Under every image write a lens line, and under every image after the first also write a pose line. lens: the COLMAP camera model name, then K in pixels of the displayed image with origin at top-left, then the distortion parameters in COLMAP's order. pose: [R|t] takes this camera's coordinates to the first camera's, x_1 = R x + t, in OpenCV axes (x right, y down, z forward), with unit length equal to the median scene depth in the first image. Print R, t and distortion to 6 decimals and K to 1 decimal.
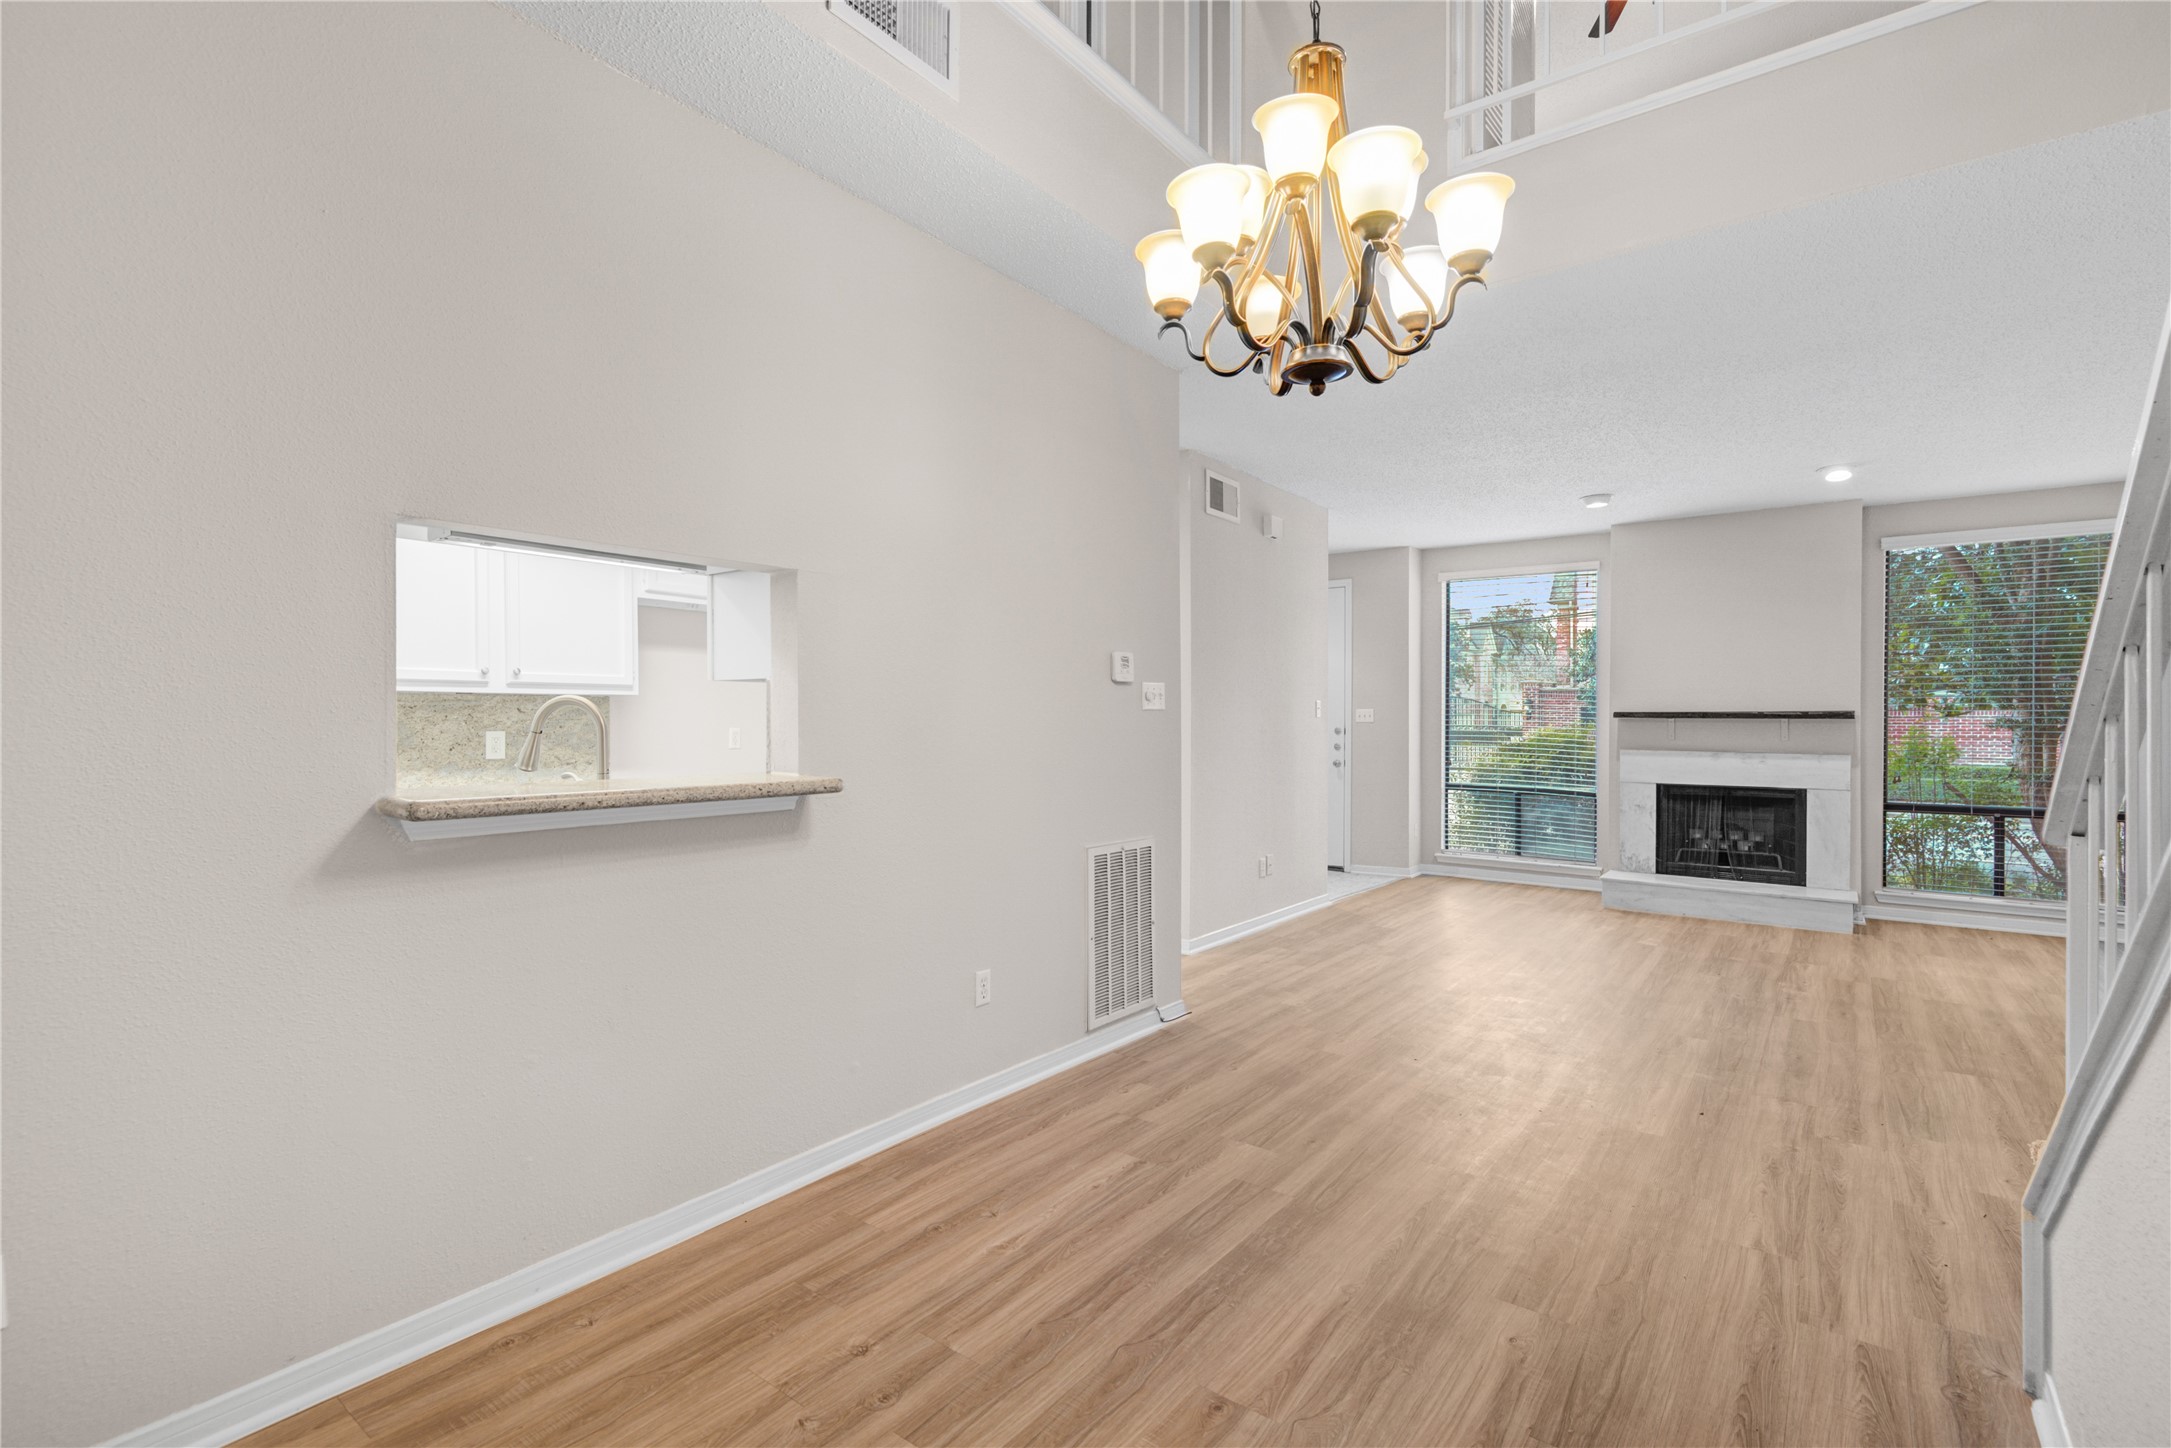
lens RADIAL K [[990.1, 0, 1084.9], [0, 990.1, 727.3], [0, 0, 1]] dist [-0.001327, -0.000122]
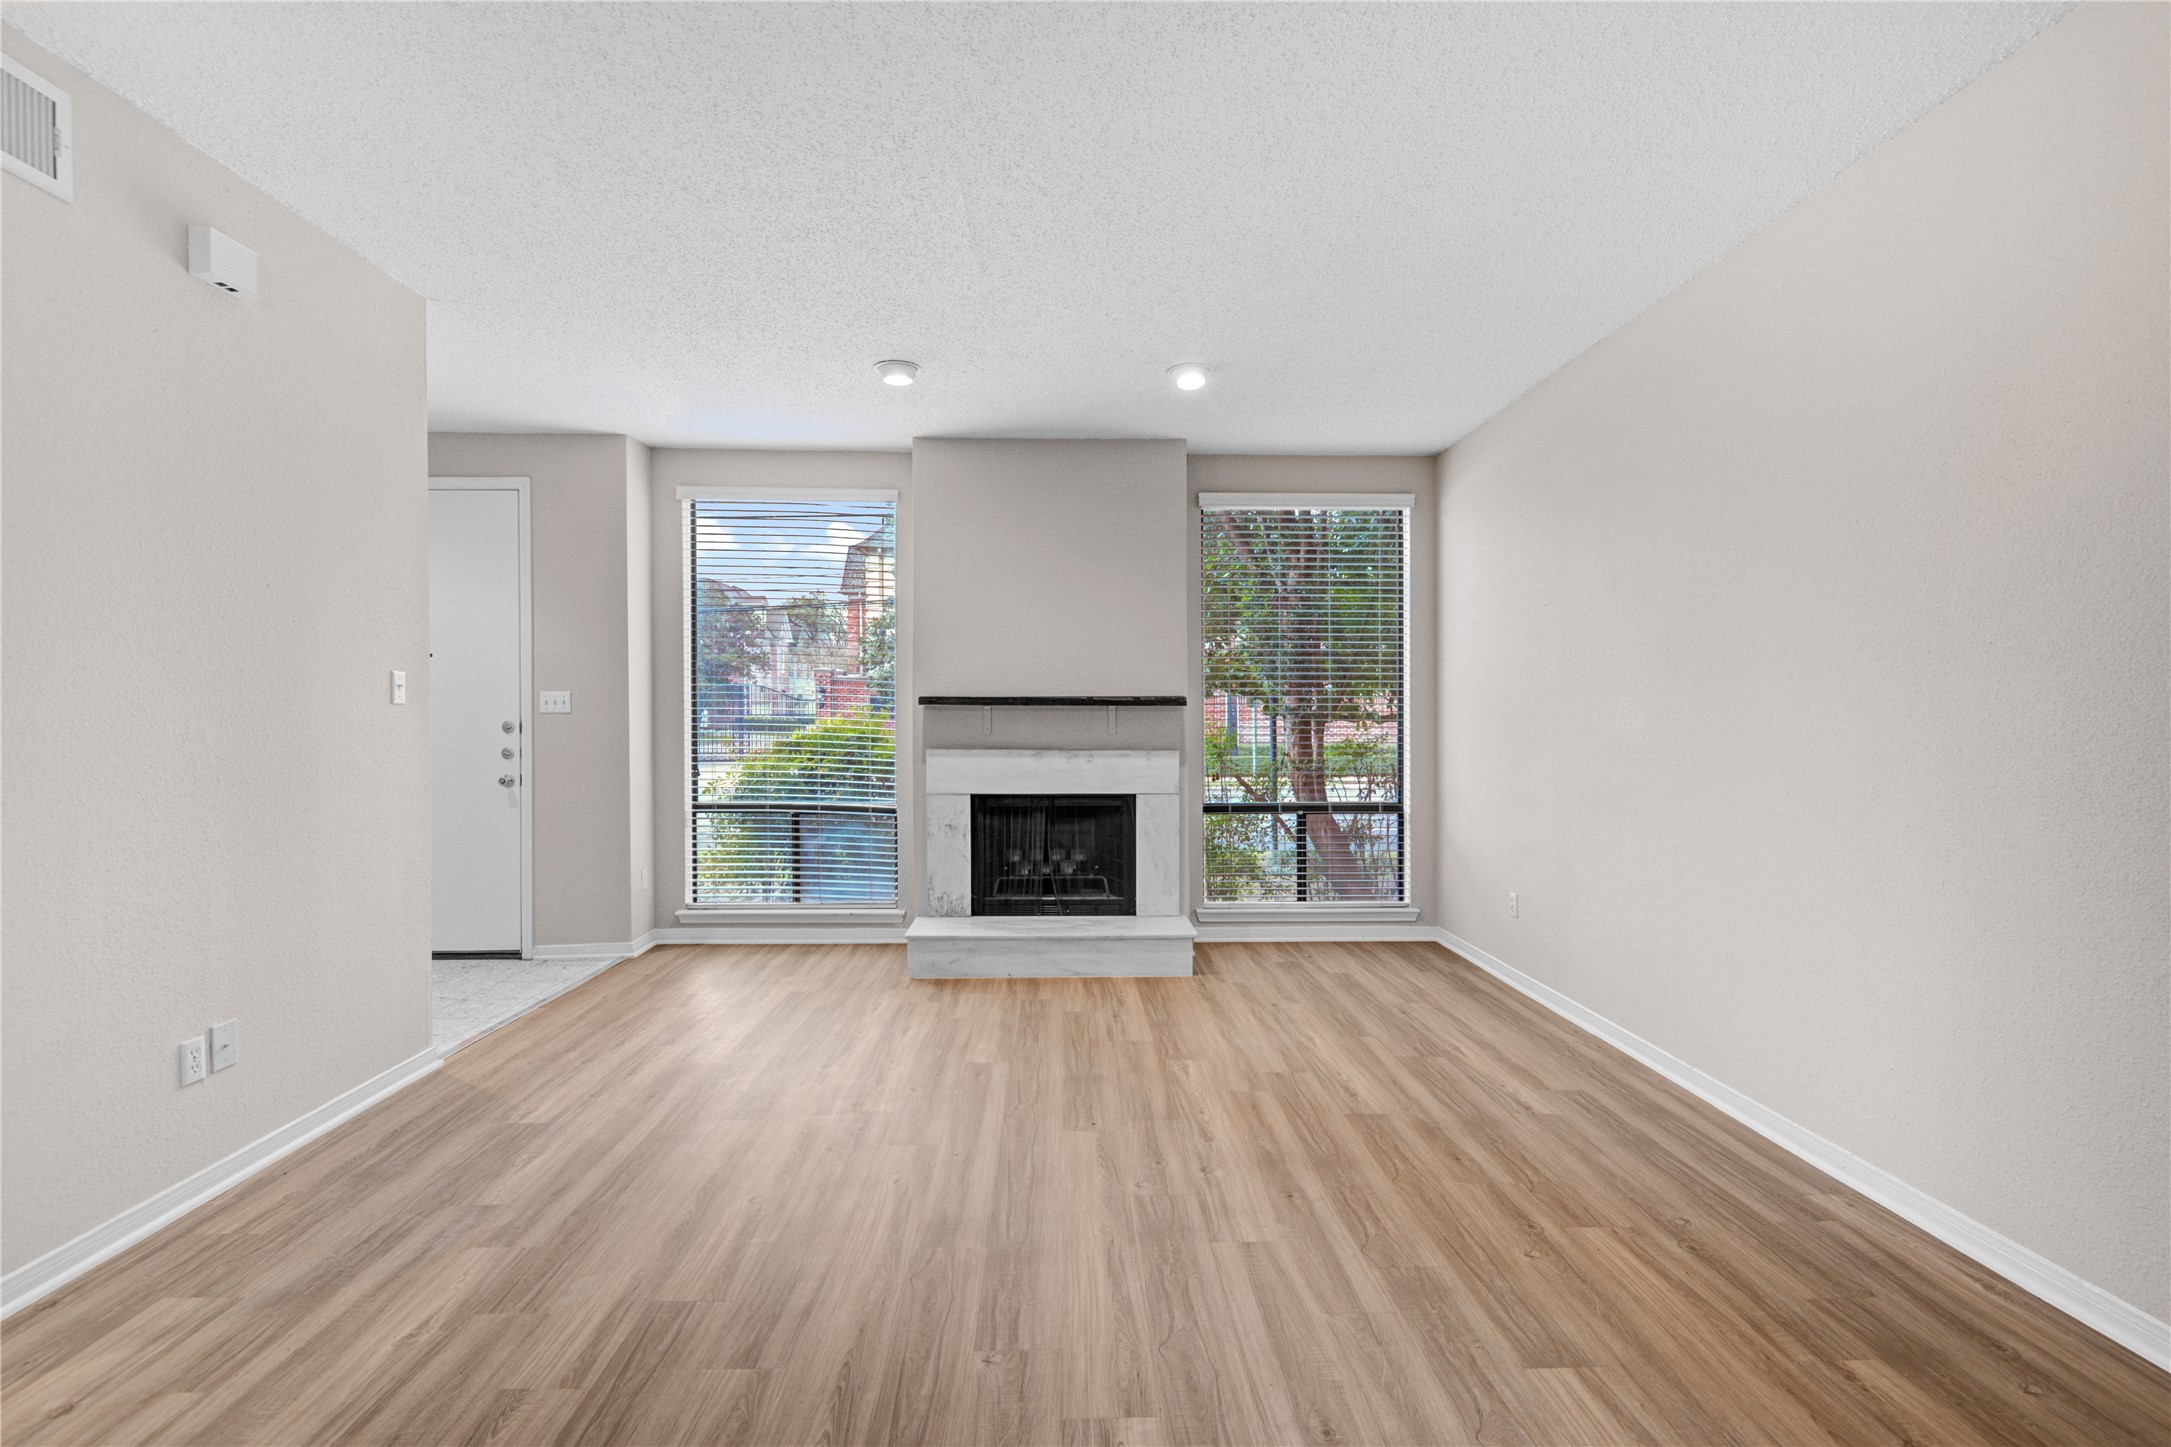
lens RADIAL K [[990.1, 0, 1084.9], [0, 990.1, 726.8], [0, 0, 1]] dist [-0.001327, -0.000122]
pose [[0.778034, -0.013735, 0.628072, 0.178469], [0.006753, 0.999886, 0.013501, -0.002786], [-0.628186, -0.006263, 0.778038, 0.368751]]
